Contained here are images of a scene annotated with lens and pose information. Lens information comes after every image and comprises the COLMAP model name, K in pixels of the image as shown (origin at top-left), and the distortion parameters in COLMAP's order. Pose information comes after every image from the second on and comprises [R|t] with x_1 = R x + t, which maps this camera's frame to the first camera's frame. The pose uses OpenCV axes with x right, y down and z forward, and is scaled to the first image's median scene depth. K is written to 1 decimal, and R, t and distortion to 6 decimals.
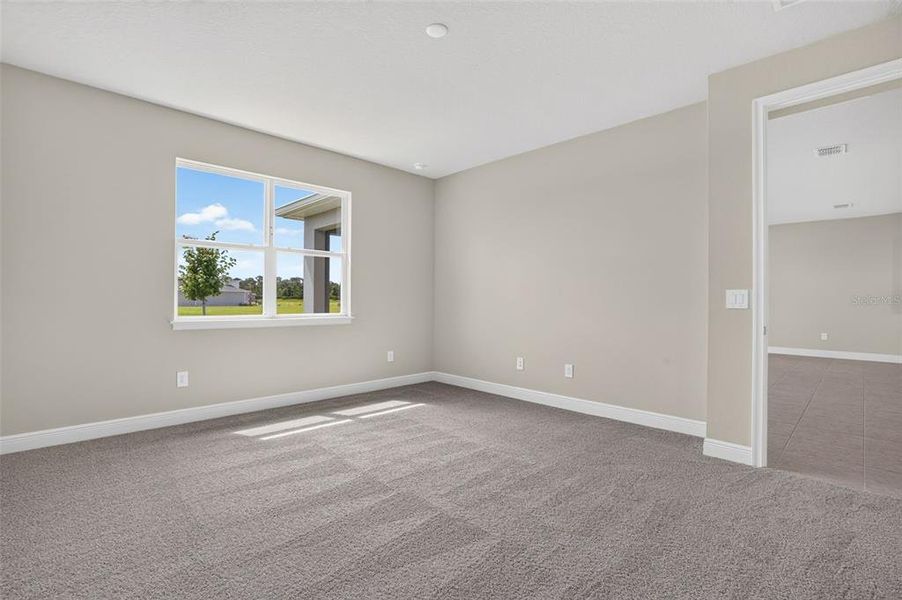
lens RADIAL K [[418.3, 0, 451.5], [0, 418.3, 297.9], [0, 0, 1]] dist [-0.029964, 0.000202]
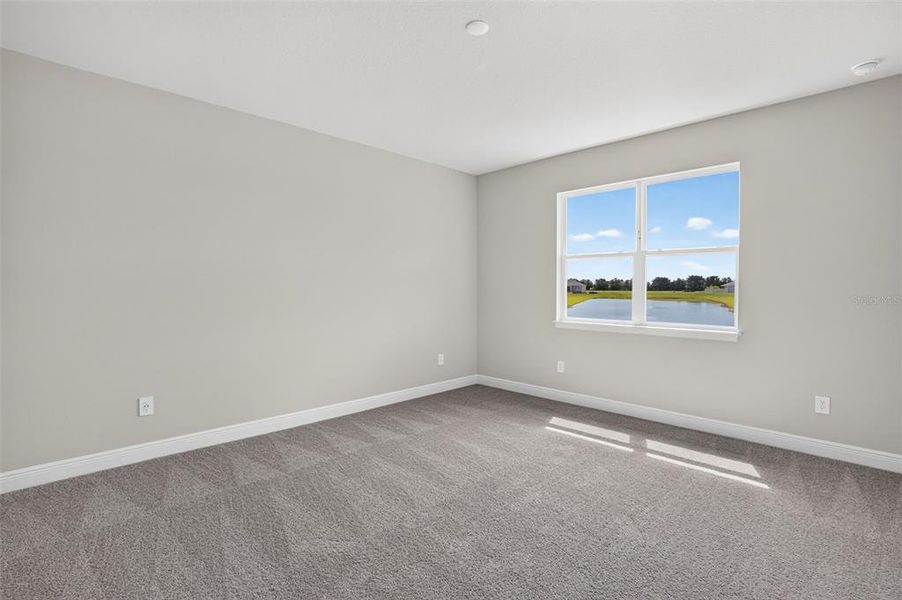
lens RADIAL K [[418.3, 0, 451.5], [0, 418.3, 297.9], [0, 0, 1]] dist [-0.029964, 0.000202]
pose [[0.025752, 0.006114, -0.999650, 0.524644], [-0.013380, 0.999894, 0.005770, -0.013932], [0.999579, 0.013227, 0.025832, 0.547512]]
